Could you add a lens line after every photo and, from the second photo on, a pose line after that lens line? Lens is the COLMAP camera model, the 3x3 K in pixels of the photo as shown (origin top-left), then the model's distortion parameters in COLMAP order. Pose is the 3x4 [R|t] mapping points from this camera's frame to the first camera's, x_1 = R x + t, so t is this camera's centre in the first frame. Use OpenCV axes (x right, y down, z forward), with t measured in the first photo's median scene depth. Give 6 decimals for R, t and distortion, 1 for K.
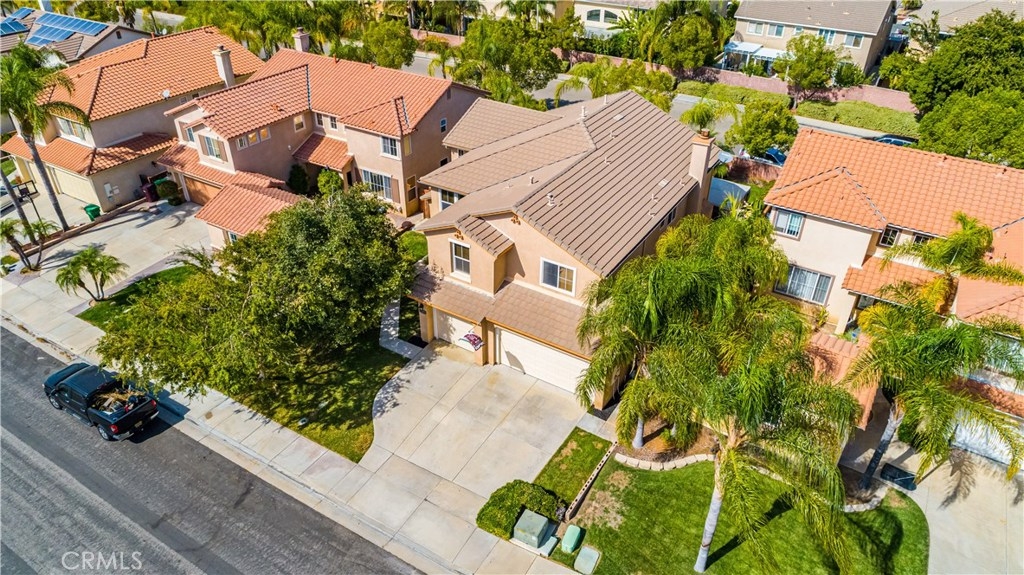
lens RADIAL K [[681.7, 0, 513.4], [0, 681.7, 297.8], [0, 0, 1]] dist [-0.012665, -0.000600]
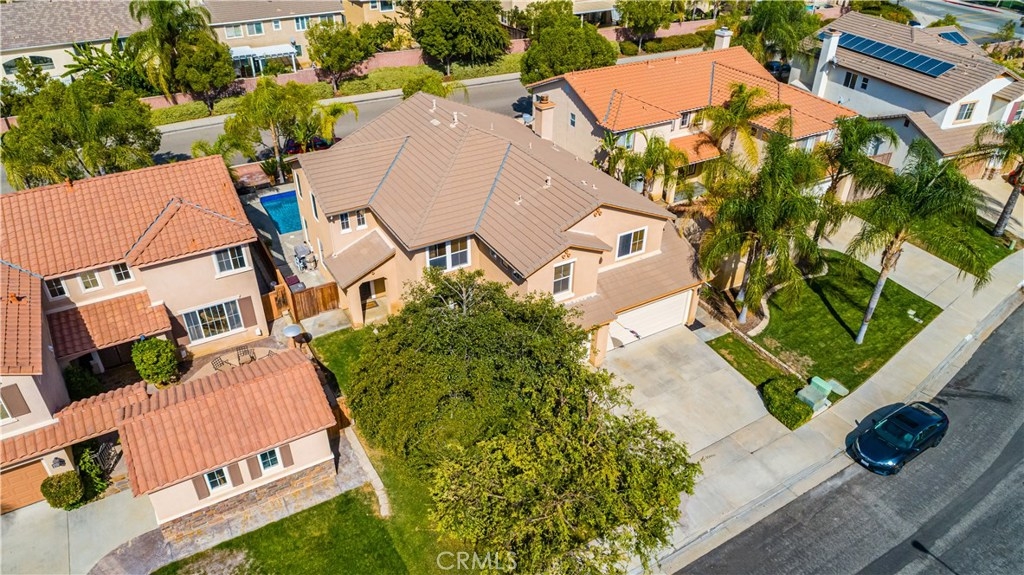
lens RADIAL K [[687.7, 0, 512.0], [0, 687.7, 287.5], [0, 0, 1]] dist [-0.017638, 0.003174]
pose [[0.468436, -0.484868, 0.738560, -0.600645], [0.488926, 0.838545, 0.240404, -0.227159], [-0.735880, 0.248487, 0.629869, 0.322945]]
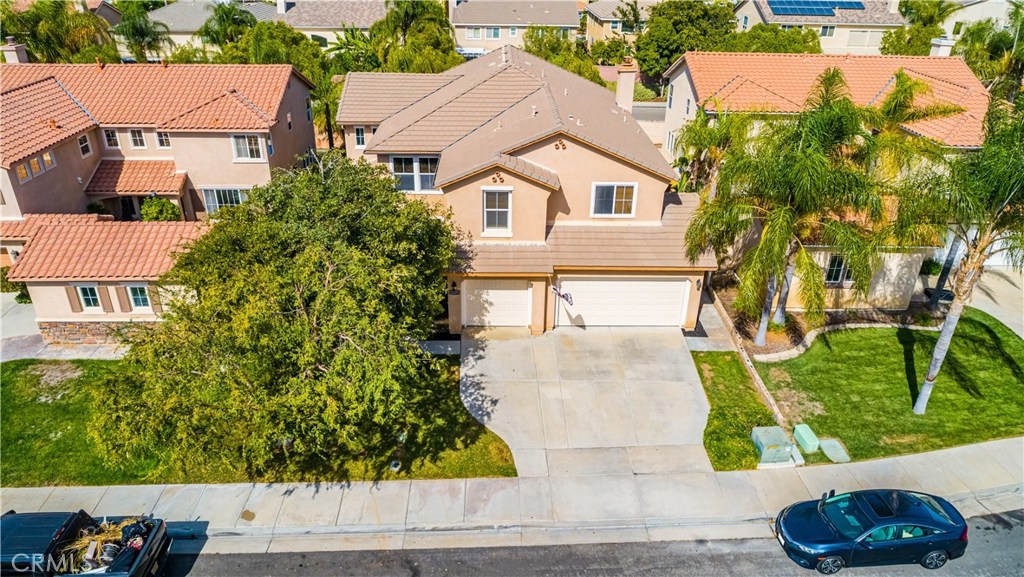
lens RADIAL K [[681.7, 0, 513.4], [0, 681.7, 298.8], [0, 0, 1]] dist [-0.012665, -0.000600]
pose [[0.835341, -0.254886, 0.487072, -0.351234], [0.300232, 0.953735, -0.015813, 0.045828], [-0.460507, 0.159443, 0.873219, 0.213159]]
